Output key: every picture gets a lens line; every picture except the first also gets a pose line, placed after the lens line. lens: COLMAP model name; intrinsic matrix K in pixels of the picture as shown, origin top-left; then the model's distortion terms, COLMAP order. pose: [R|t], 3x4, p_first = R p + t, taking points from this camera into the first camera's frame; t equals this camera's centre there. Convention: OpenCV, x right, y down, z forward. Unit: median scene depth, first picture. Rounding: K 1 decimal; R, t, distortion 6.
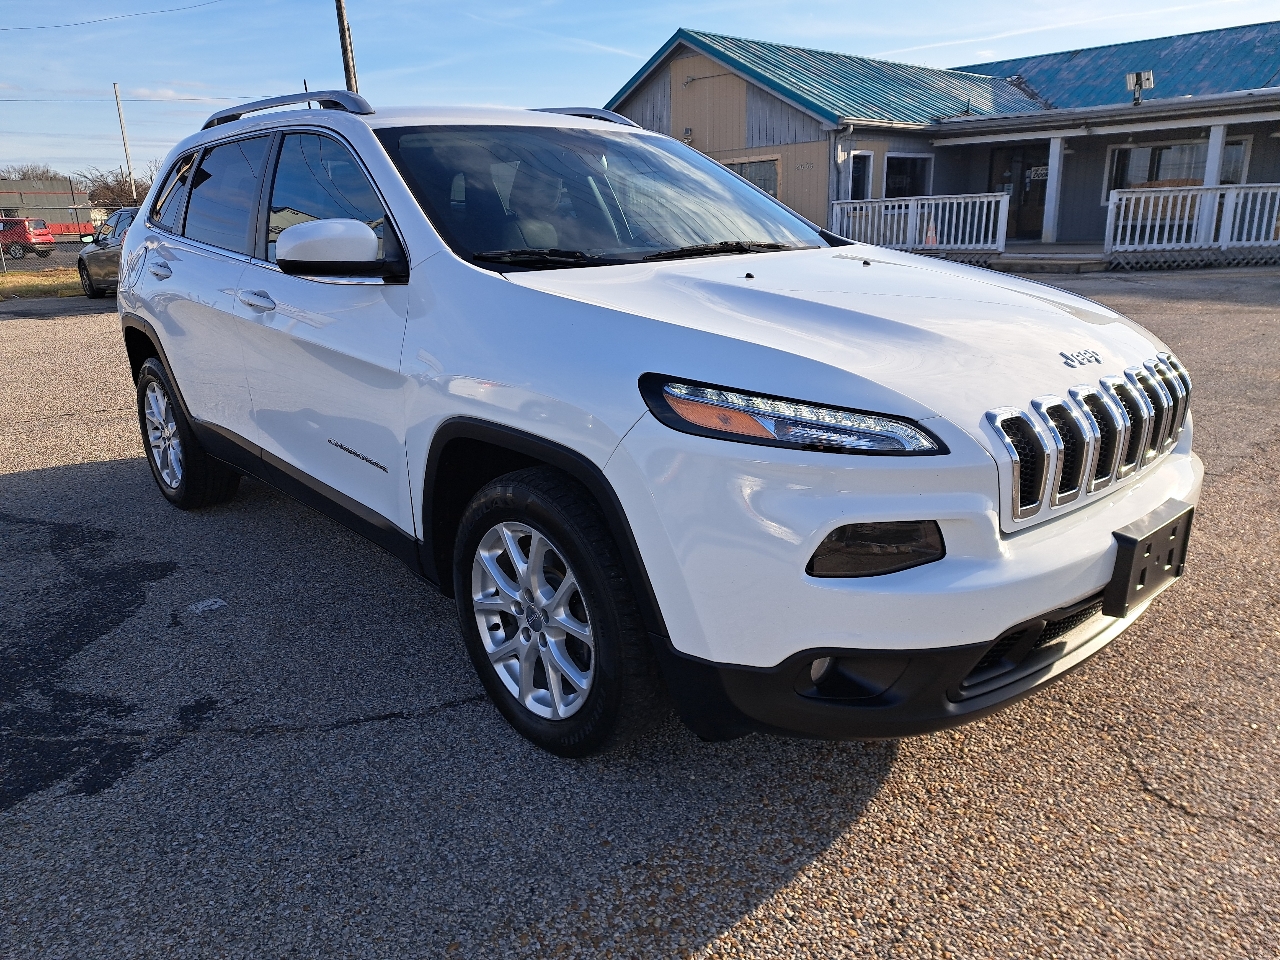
lens RADIAL K [[975.7, 0, 643.1], [0, 975.7, 479.1], [0, 0, 1]] dist [0.052790, -0.092037]
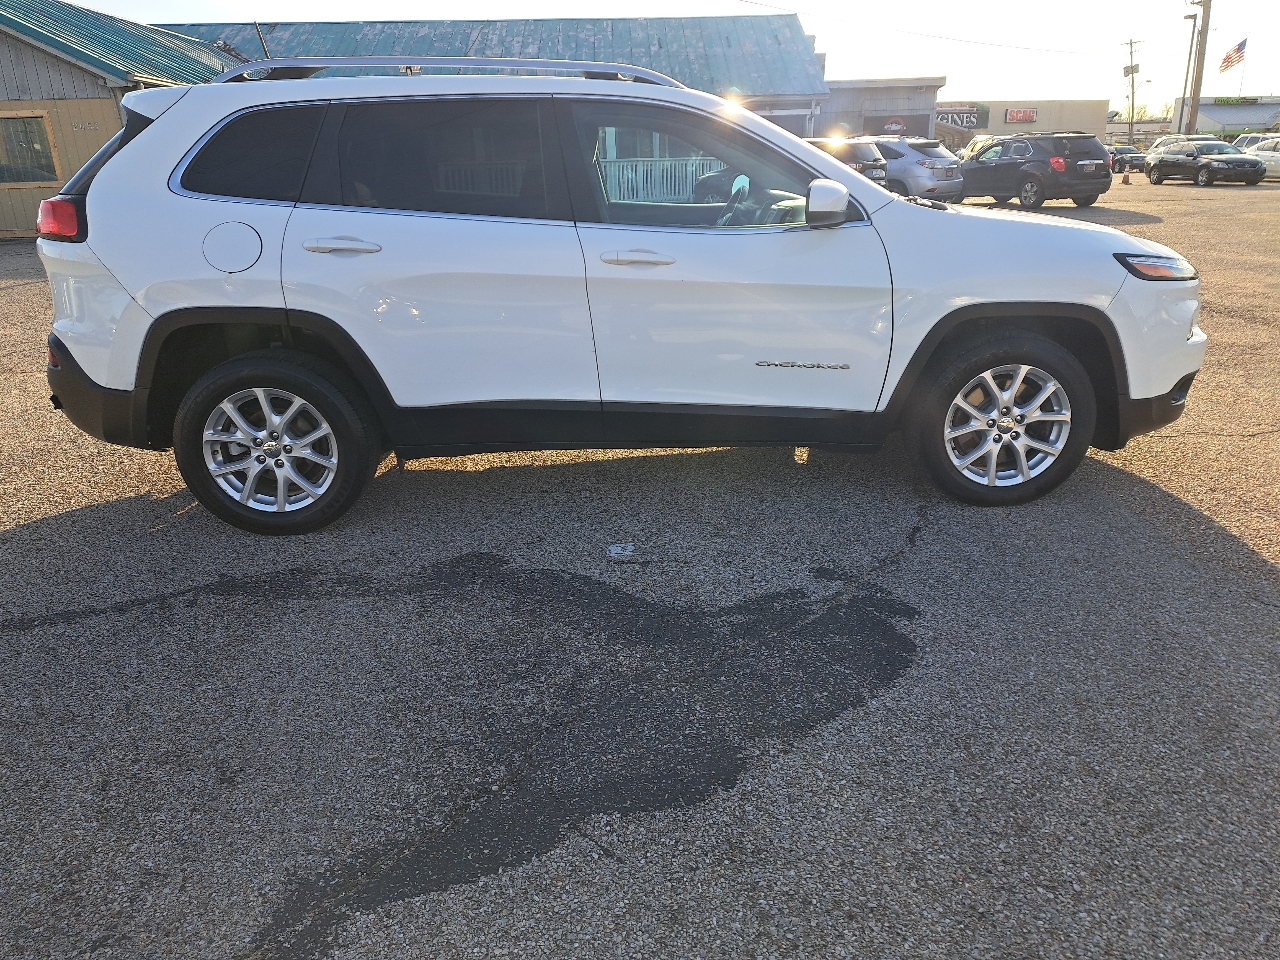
lens RADIAL K [[962.0, 0, 653.0], [0, 962.0, 481.2], [0, 0, 1]] dist [0.069732, -0.073671]
pose [[0.624078, -0.242385, 0.742816, -1.424470], [0.216725, 0.967065, 0.133477, -0.093848], [-0.750704, 0.077686, 0.656055, 0.317704]]
